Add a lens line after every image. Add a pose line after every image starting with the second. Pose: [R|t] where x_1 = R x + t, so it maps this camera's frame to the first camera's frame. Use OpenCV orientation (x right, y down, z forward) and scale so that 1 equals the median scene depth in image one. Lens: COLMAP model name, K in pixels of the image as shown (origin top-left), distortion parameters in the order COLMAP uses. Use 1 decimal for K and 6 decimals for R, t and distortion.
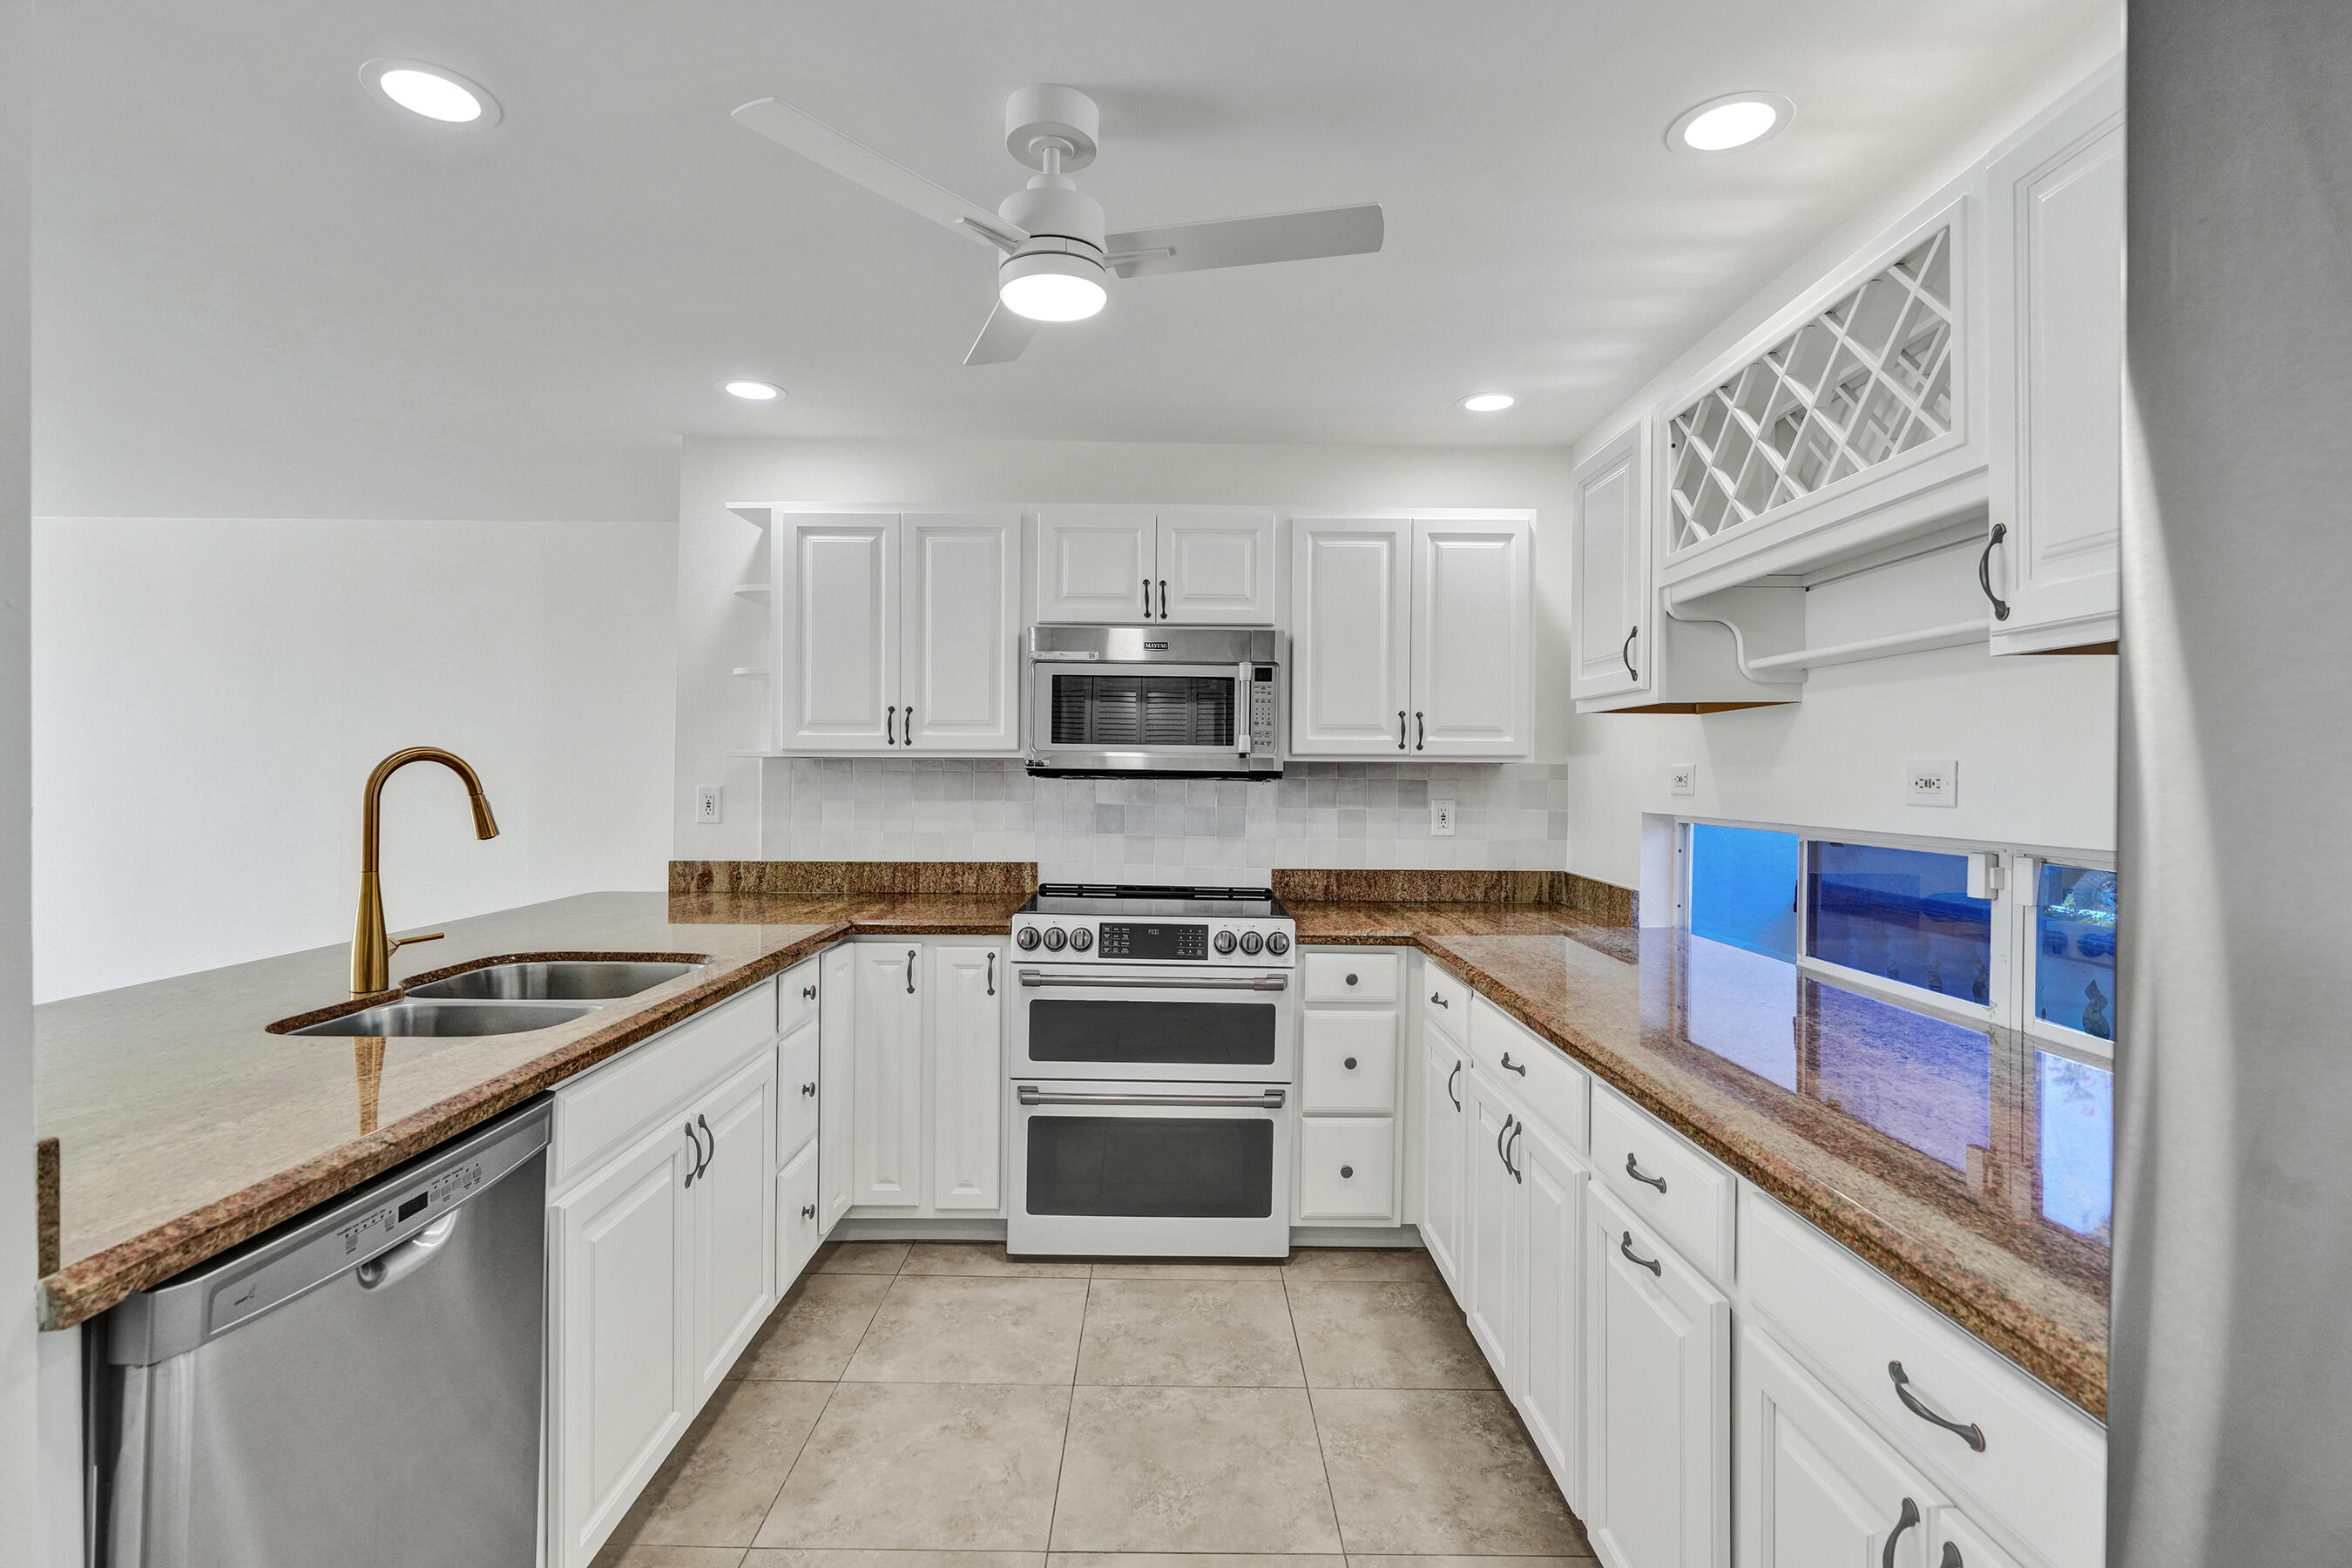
lens RADIAL K [[1096.3, 0, 1176.3], [0, 1096.3, 778.9], [0, 0, 1]] dist [-0.006100, -0.000236]
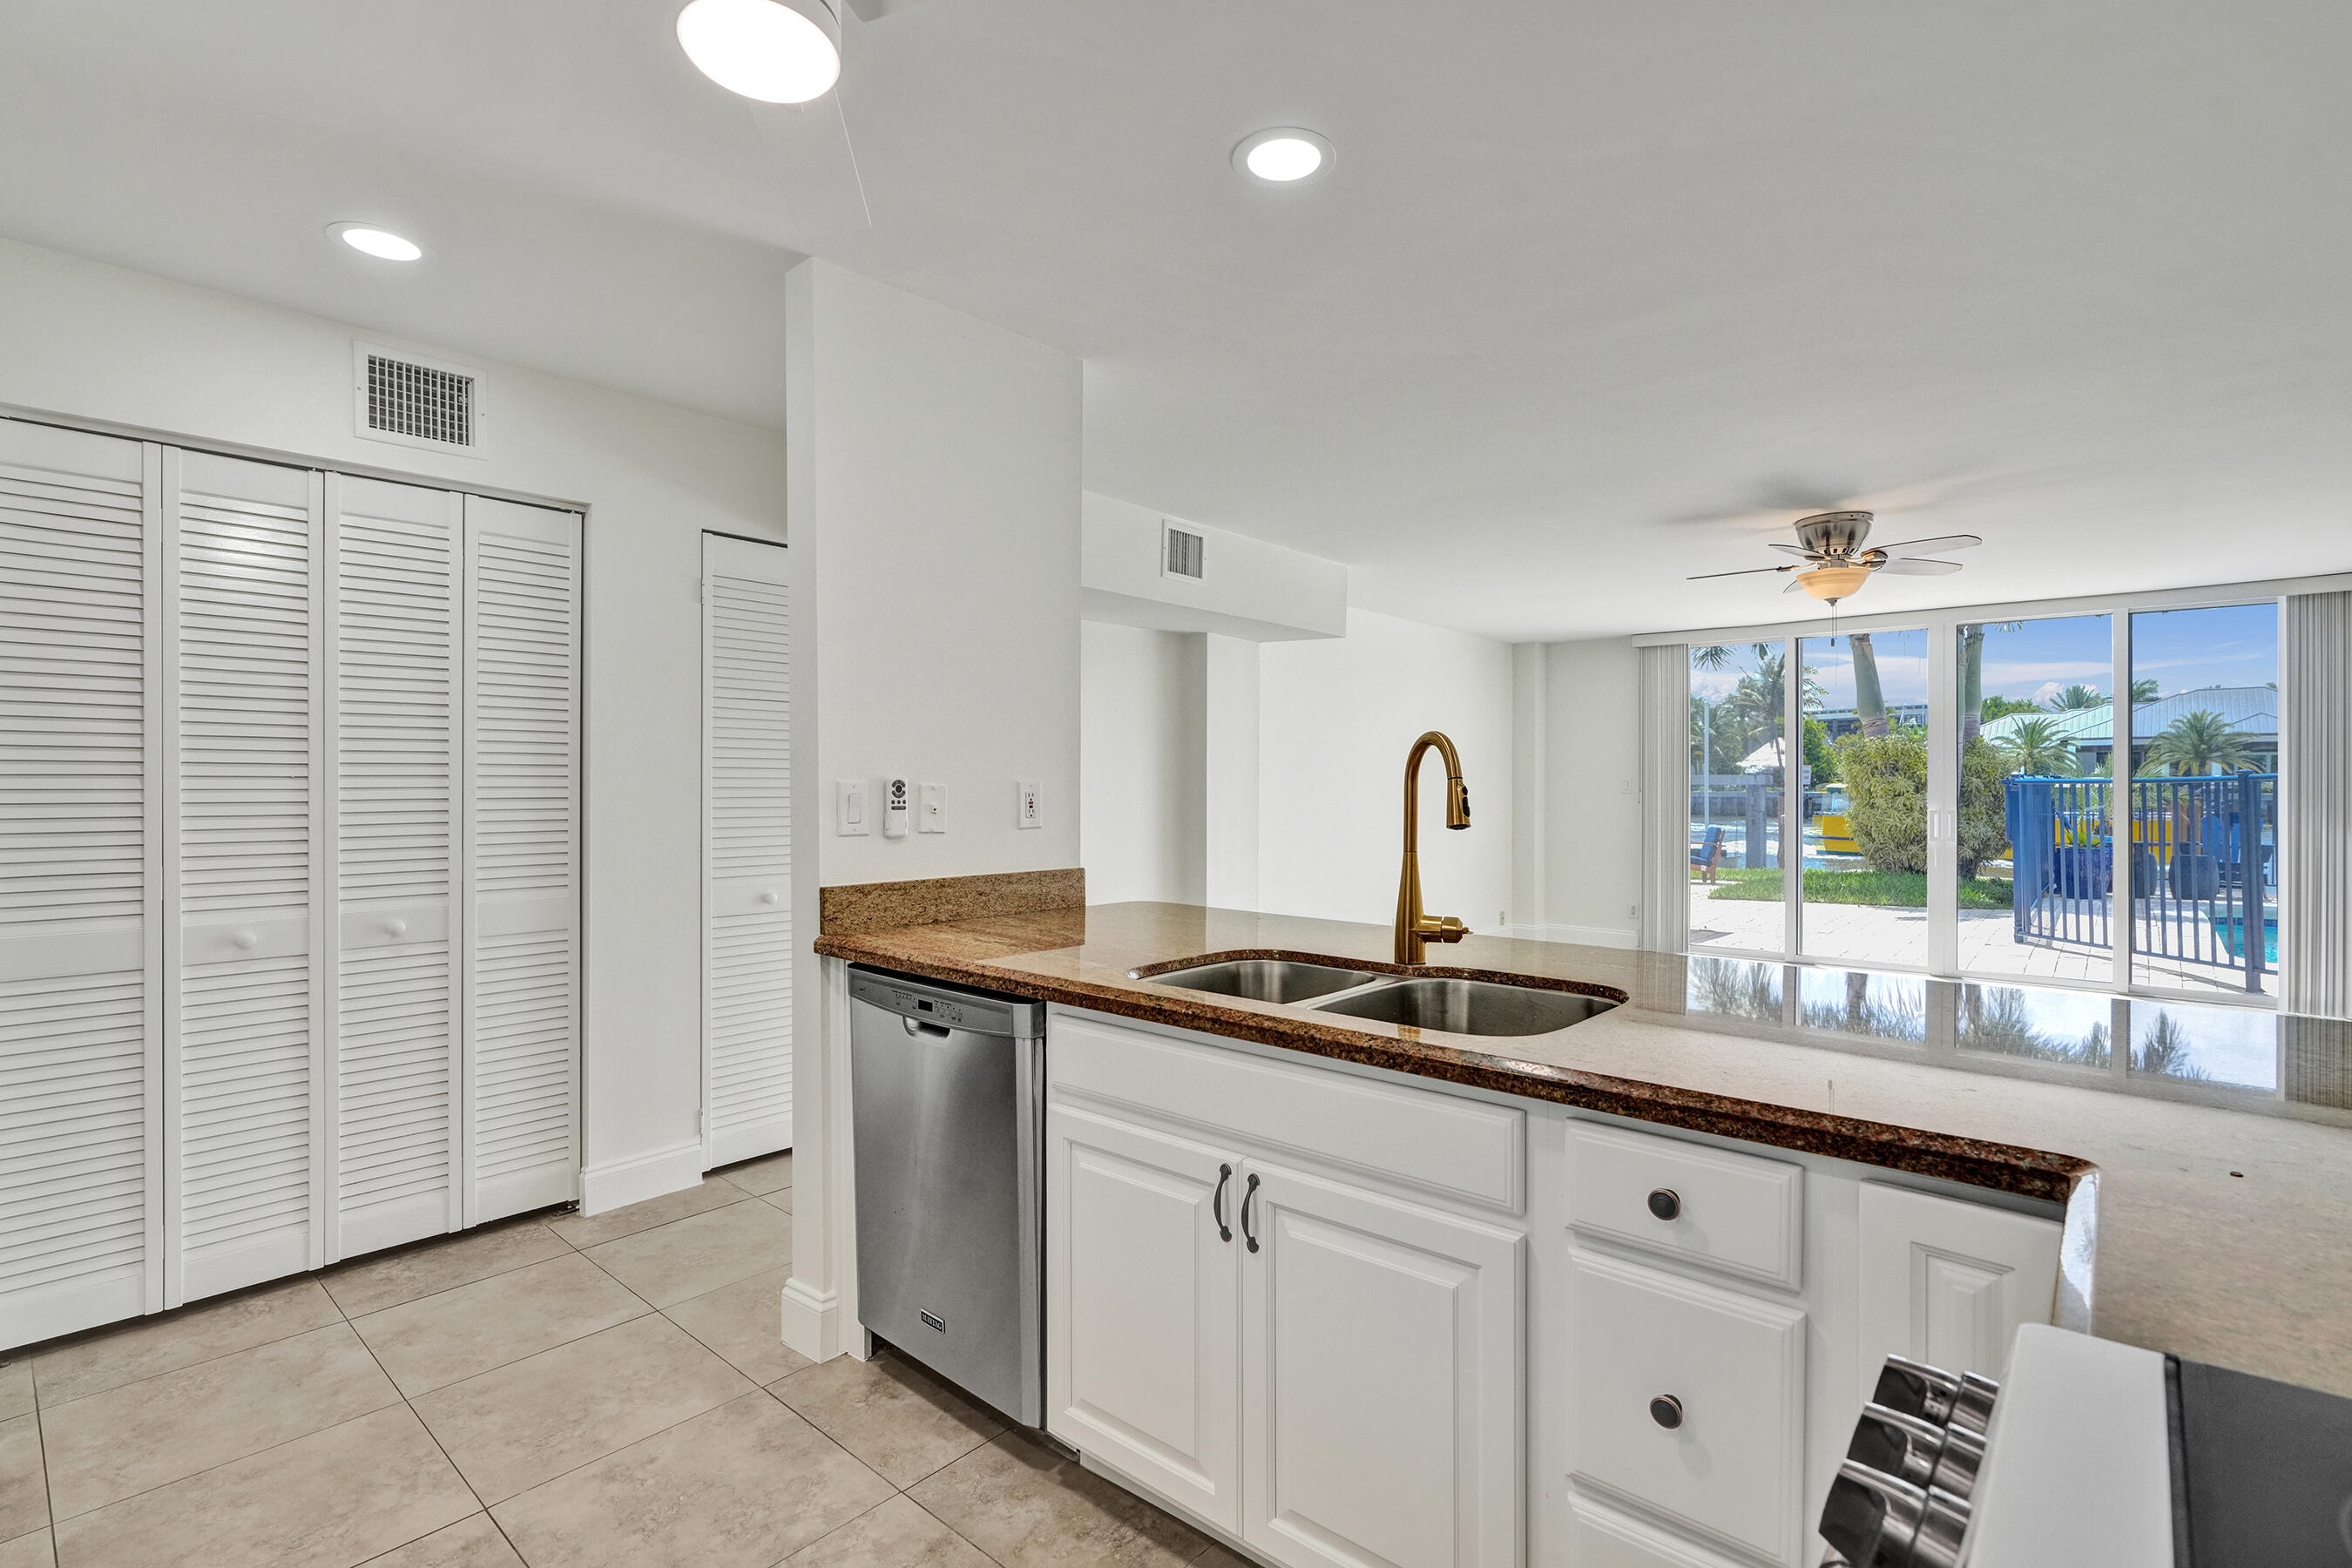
lens RADIAL K [[1096.3, 0, 1176.3], [0, 1096.3, 778.9], [0, 0, 1]] dist [-0.006100, -0.000236]
pose [[-0.673560, -0.015498, -0.738970, 0.137694], [-0.010801, 0.999880, -0.011124, 0.017179], [0.739054, 0.000489, -0.673646, 1.017949]]
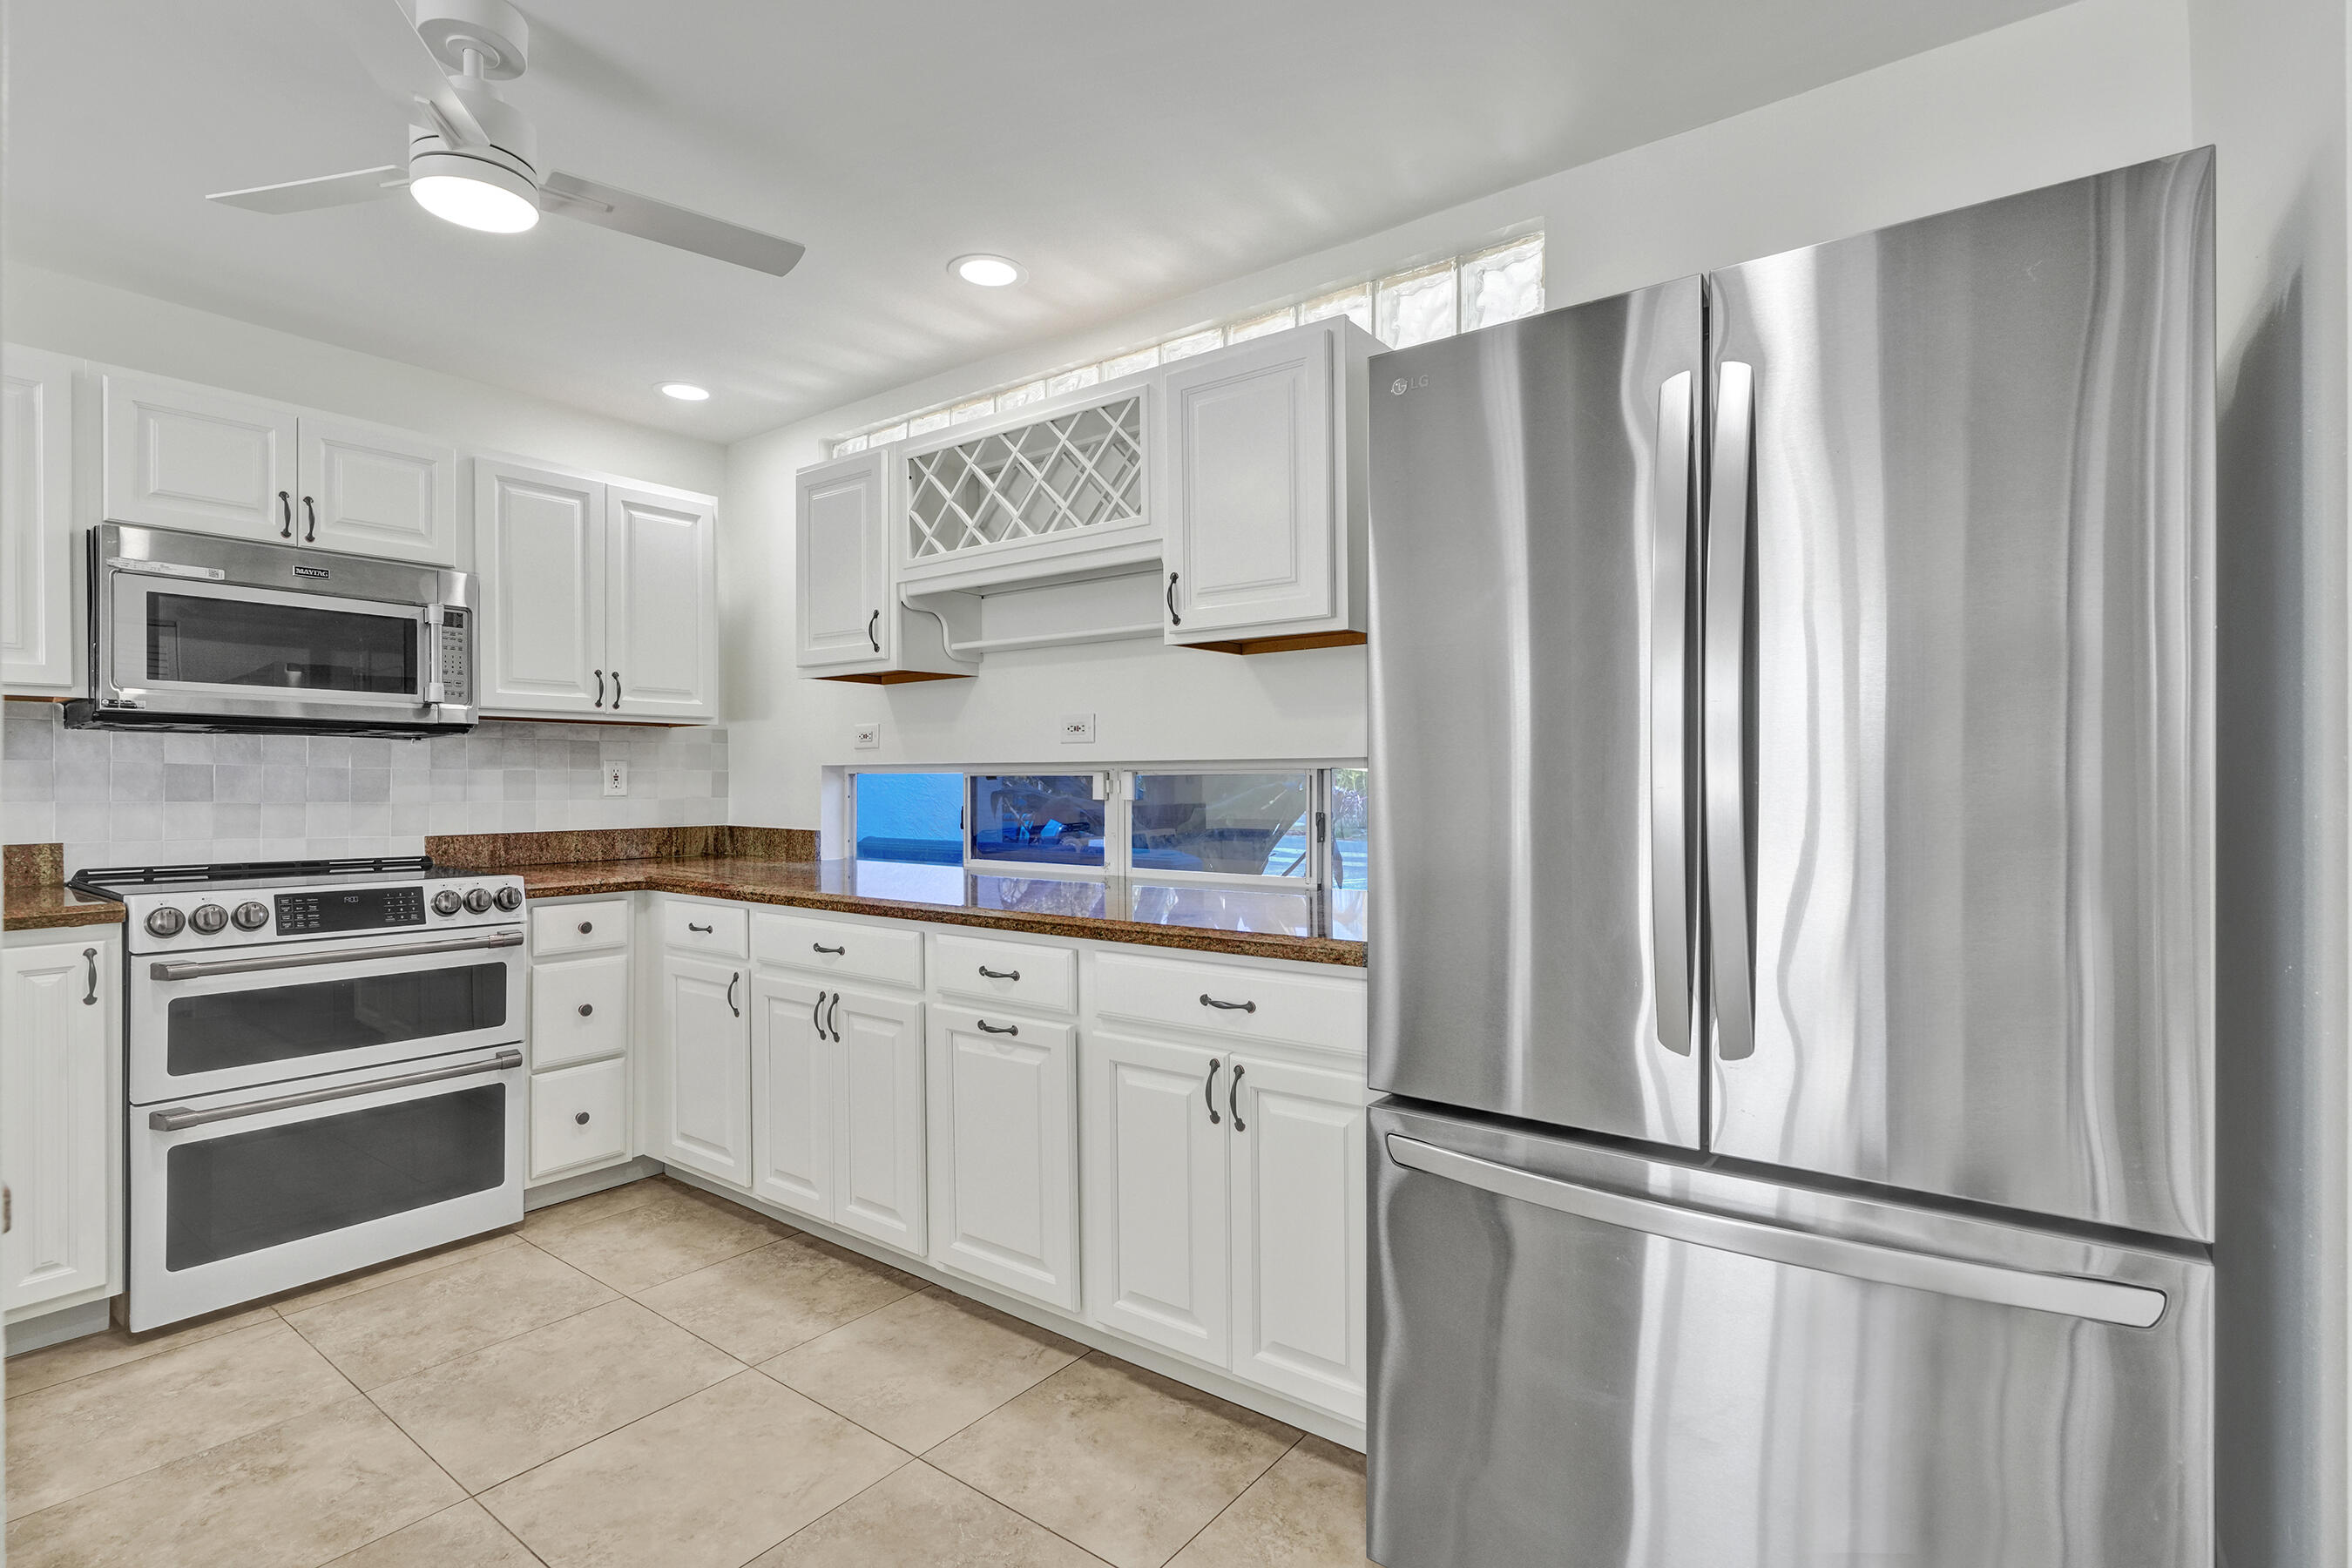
lens RADIAL K [[1096.3, 0, 1176.3], [0, 1096.3, 778.9], [0, 0, 1]] dist [-0.006100, -0.000236]
pose [[0.607872, -0.008287, 0.793992, -0.312770], [0.009890, 0.999947, 0.002865, 0.047460], [-0.793973, 0.006111, 0.607922, -0.053161]]
